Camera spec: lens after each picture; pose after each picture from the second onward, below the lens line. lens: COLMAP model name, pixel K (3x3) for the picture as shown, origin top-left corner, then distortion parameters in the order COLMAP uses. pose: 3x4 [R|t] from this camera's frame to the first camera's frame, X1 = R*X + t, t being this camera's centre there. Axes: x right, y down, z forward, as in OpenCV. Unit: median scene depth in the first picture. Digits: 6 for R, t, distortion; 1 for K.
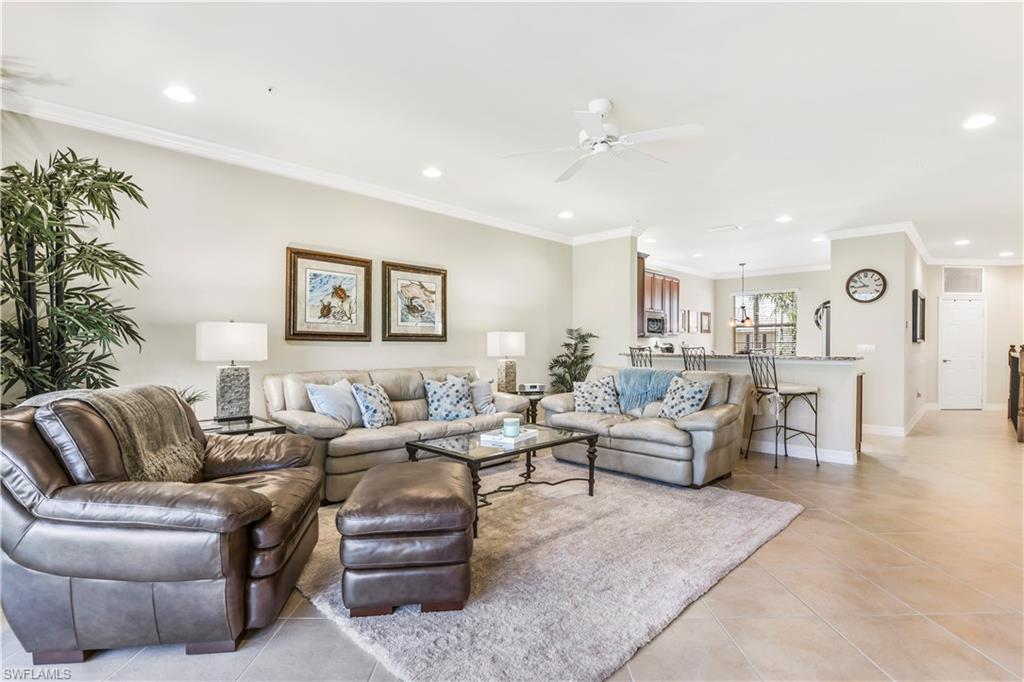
lens RADIAL K [[469.1, 0, 503.7], [0, 469.1, 350.2], [0, 0, 1]] dist [0.025341, -0.004435]
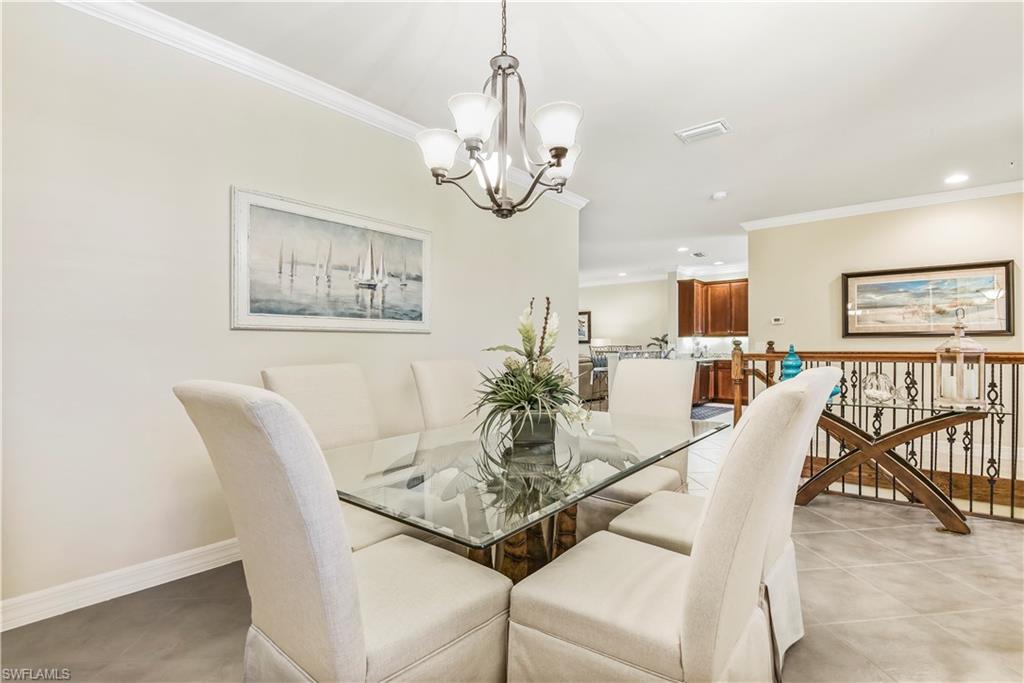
lens RADIAL K [[469.1, 0, 509.2], [0, 469.1, 347.7], [0, 0, 1]] dist [0.025341, -0.004435]
pose [[0.071916, 0.003346, -0.997405, 2.171887], [-0.003264, 0.999990, 0.003120, -0.004151], [0.997405, 0.003031, 0.071926, 0.481191]]
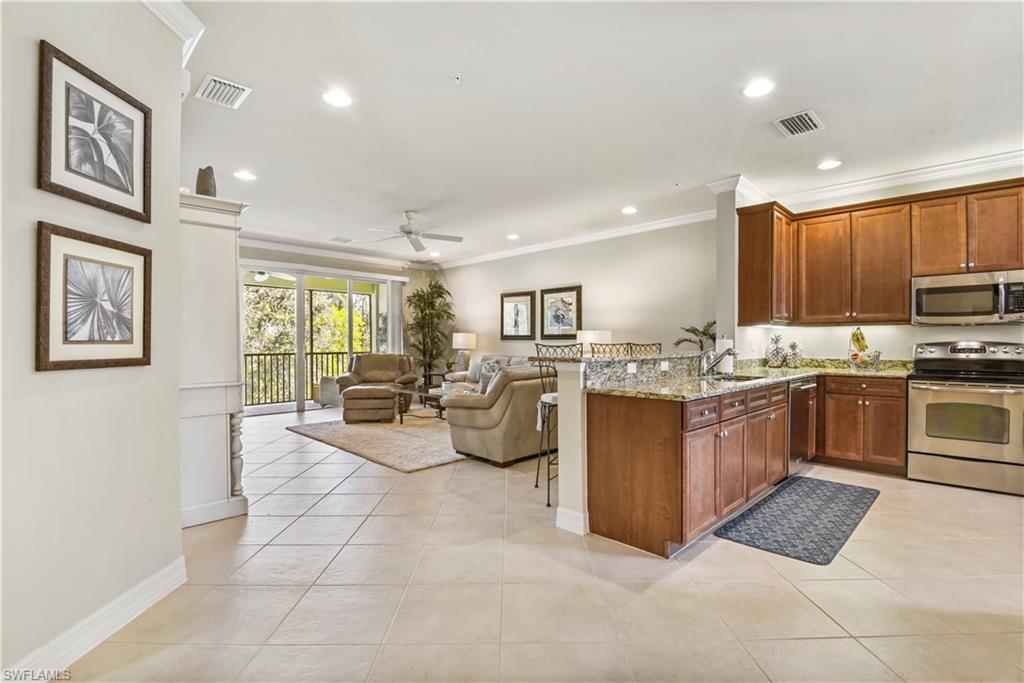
lens RADIAL K [[469.1, 0, 517.8], [0, 469.1, 340.0], [0, 0, 1]] dist [0.025341, -0.004435]
pose [[0.010684, -0.006335, -0.999923, 1.260286], [-0.008850, 0.999940, -0.006430, -0.006478], [0.999904, 0.008918, 0.010627, 0.851050]]
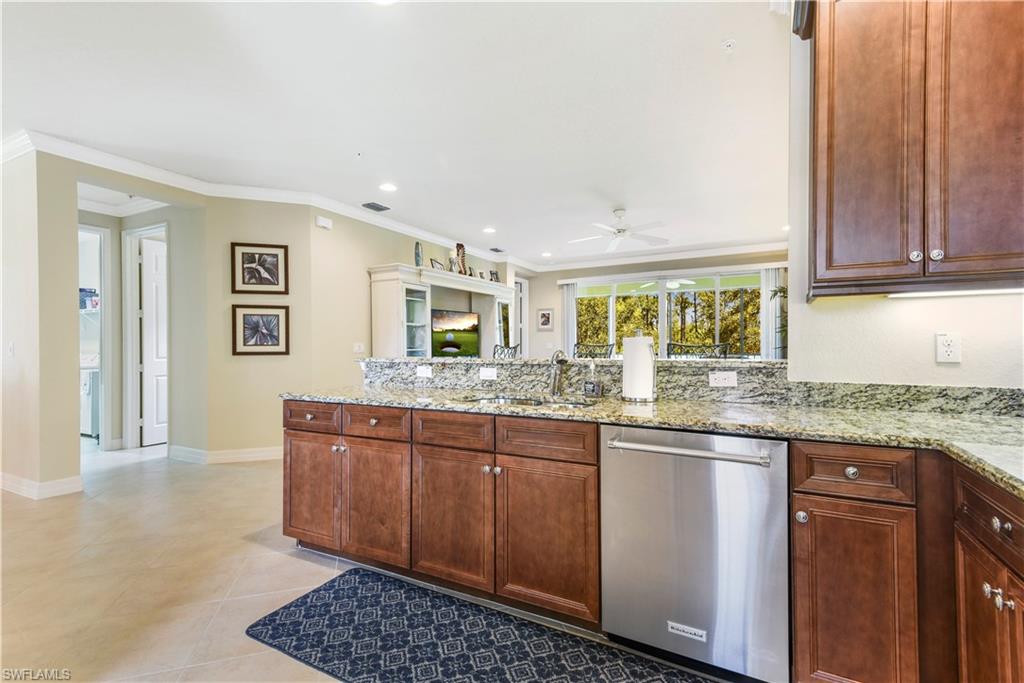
lens RADIAL K [[469.1, 0, 513.1], [0, 469.1, 342.3], [0, 0, 1]] dist [0.025341, -0.004435]
pose [[-0.951939, 0.002545, -0.306277, 0.710666], [0.001784, 0.999995, 0.002766, -0.011611], [0.306283, 0.002087, -0.951938, 1.575338]]
